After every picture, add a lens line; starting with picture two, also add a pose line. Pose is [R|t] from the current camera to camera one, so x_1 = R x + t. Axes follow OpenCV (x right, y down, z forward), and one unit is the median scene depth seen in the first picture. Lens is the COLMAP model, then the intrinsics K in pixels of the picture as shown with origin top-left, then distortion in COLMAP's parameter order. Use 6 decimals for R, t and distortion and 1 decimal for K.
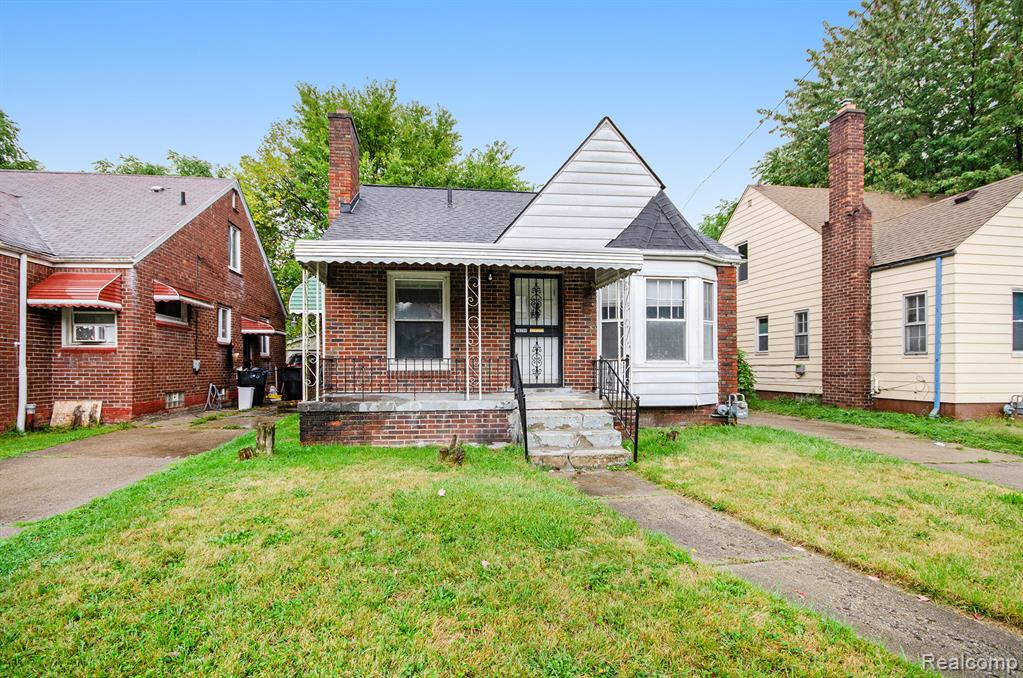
lens RADIAL K [[448.3, 0, 390.9], [0, 448.3, 363.9], [0, 0, 1]] dist [-0.000469, -0.000825]
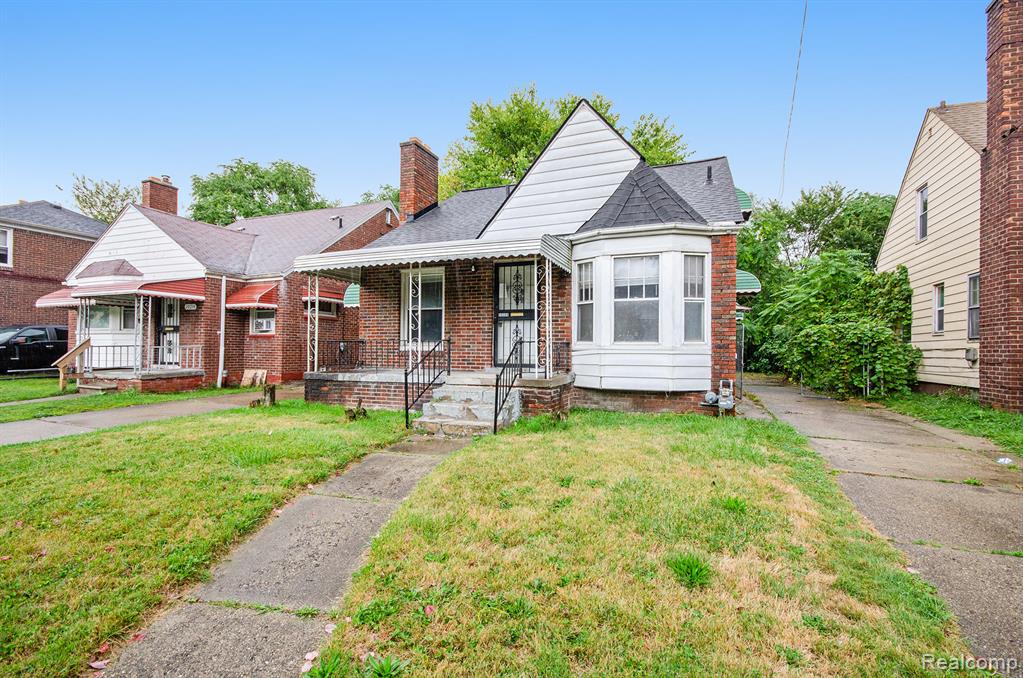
lens RADIAL K [[420.7, 0, 450.6], [0, 420.7, 348.9], [0, 0, 1]] dist [-0.000269, -0.002693]
pose [[0.895196, 0.005471, -0.445639, 0.631033], [-0.004973, 0.999985, 0.002286, 0.006595], [0.445644, 0.000170, 0.895210, 0.026064]]
